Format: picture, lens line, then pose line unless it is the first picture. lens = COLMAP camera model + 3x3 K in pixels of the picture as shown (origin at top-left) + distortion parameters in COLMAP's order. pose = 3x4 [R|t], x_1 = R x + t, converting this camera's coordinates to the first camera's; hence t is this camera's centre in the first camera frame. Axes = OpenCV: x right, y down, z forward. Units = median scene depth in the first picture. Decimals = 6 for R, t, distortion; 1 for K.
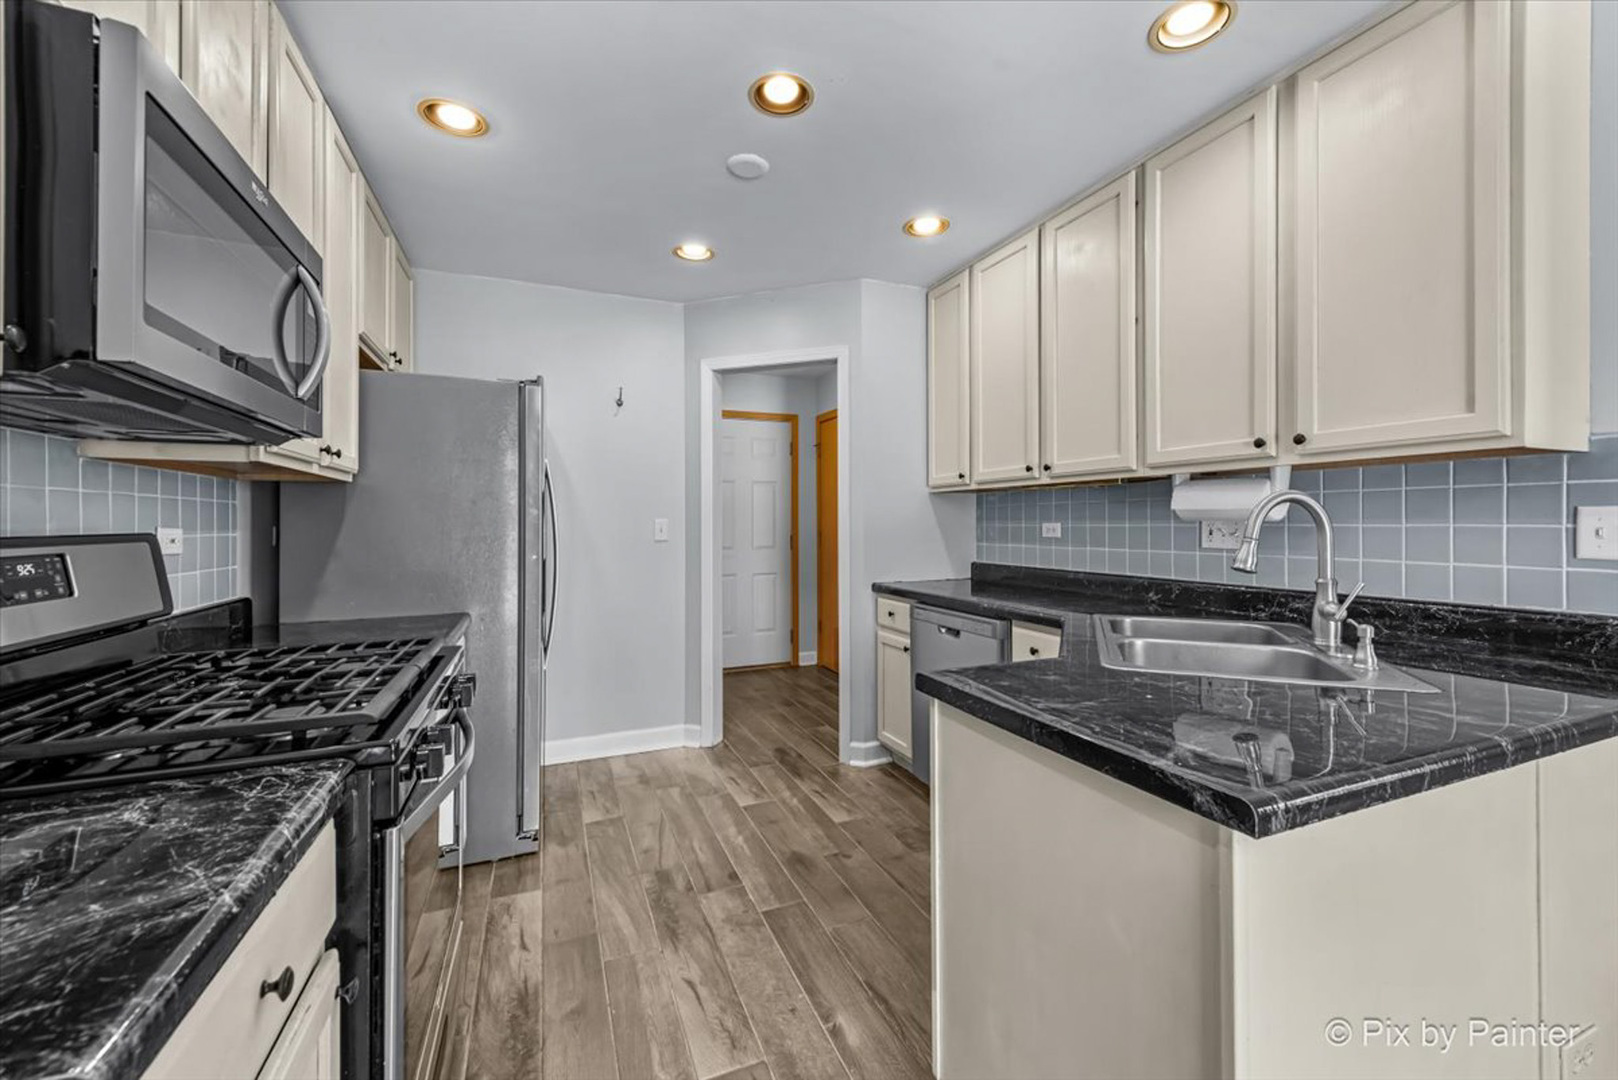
lens RADIAL K [[682.0, 0, 808.8], [0, 682.0, 529.1], [0, 0, 1]] dist [0.003841, -0.000297]
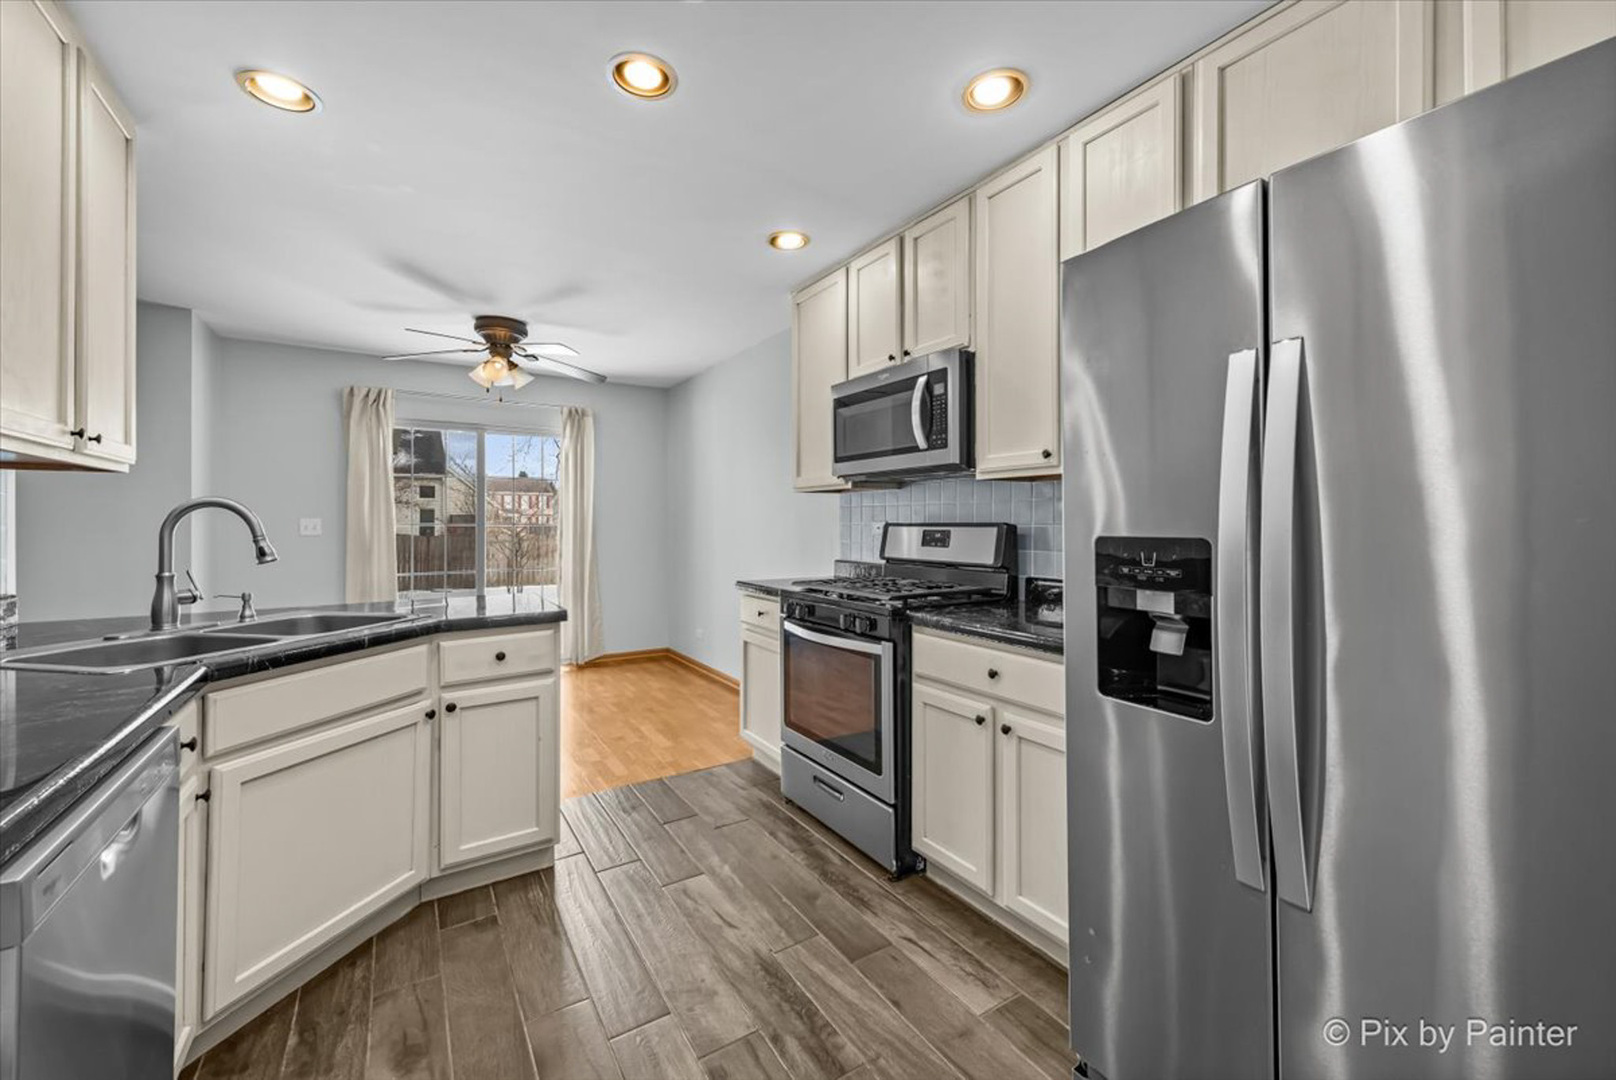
lens RADIAL K [[681.1, 0, 809.0], [0, 681.1, 525.5], [0, 0, 1]] dist [0.003841, -0.000297]
pose [[-0.986256, 0.010060, -0.164921, -0.074906], [0.008236, 0.999897, 0.011739, -0.004815], [0.165022, 0.010220, -0.986237, 1.295858]]
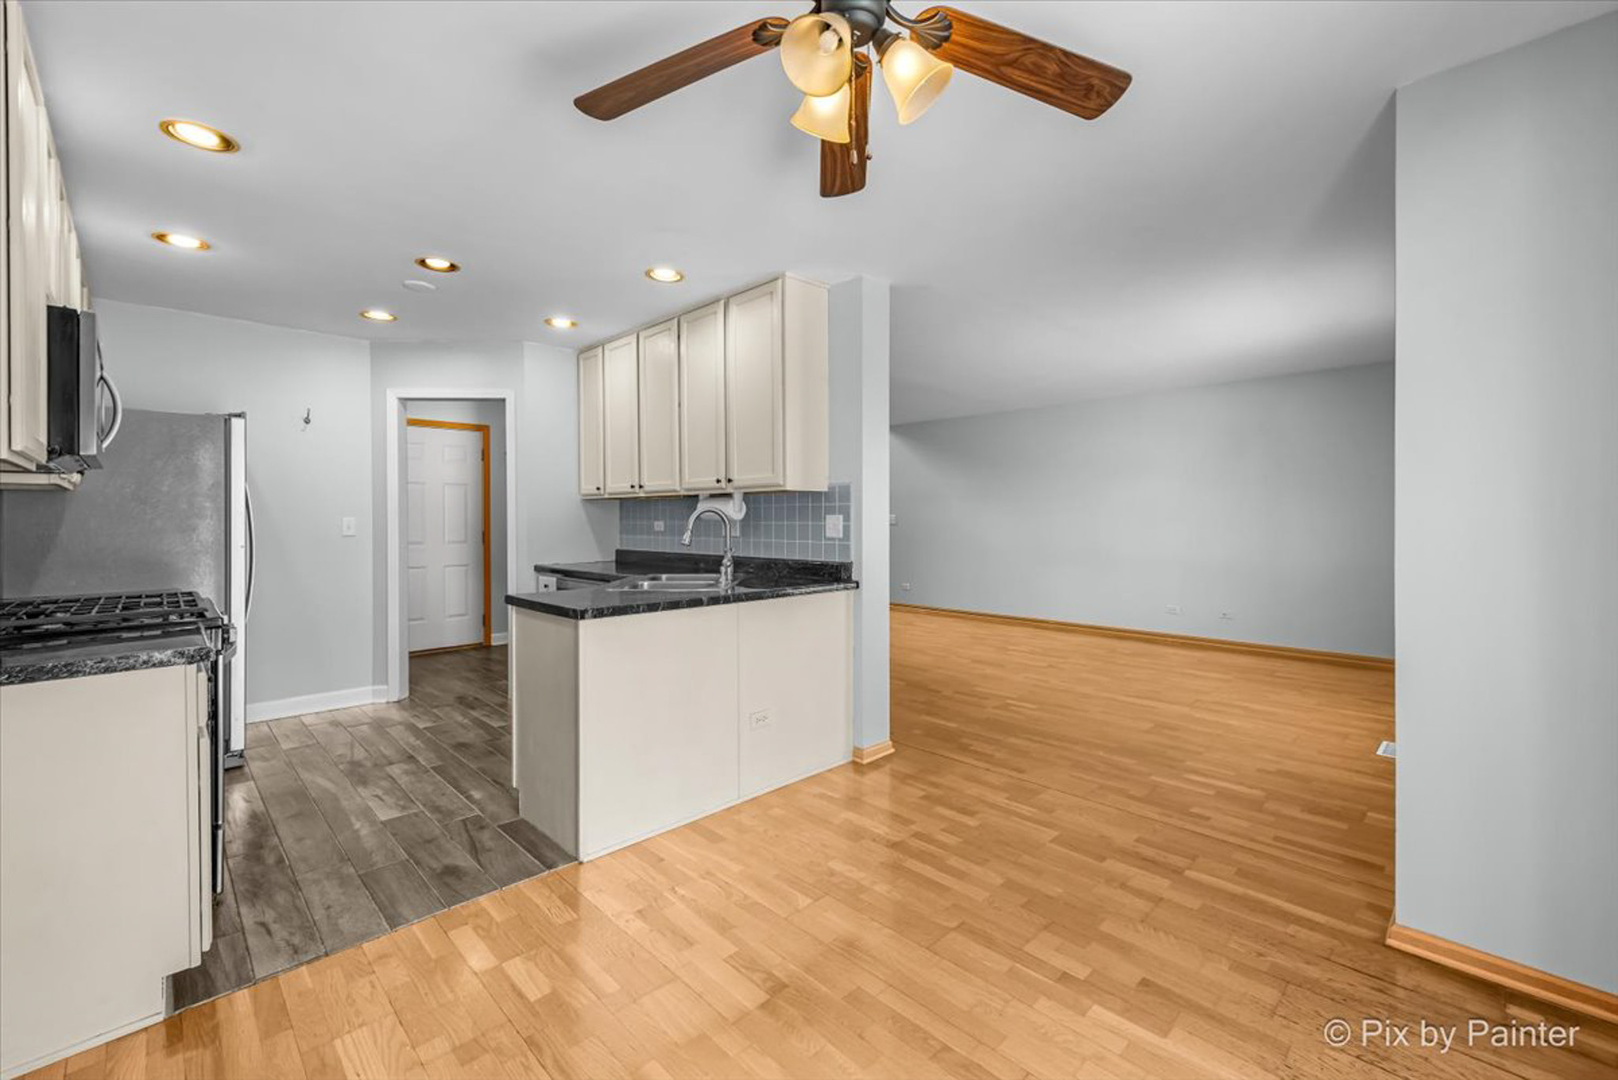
lens RADIAL K [[682.0, 0, 821.0], [0, 682.0, 529.6], [0, 0, 1]] dist [0.003841, -0.000297]
pose [[0.921158, -0.003211, 0.389176, 0.109963], [0.001144, 0.999984, 0.005542, 0.001533], [-0.389188, -0.004660, 0.921147, -0.584827]]
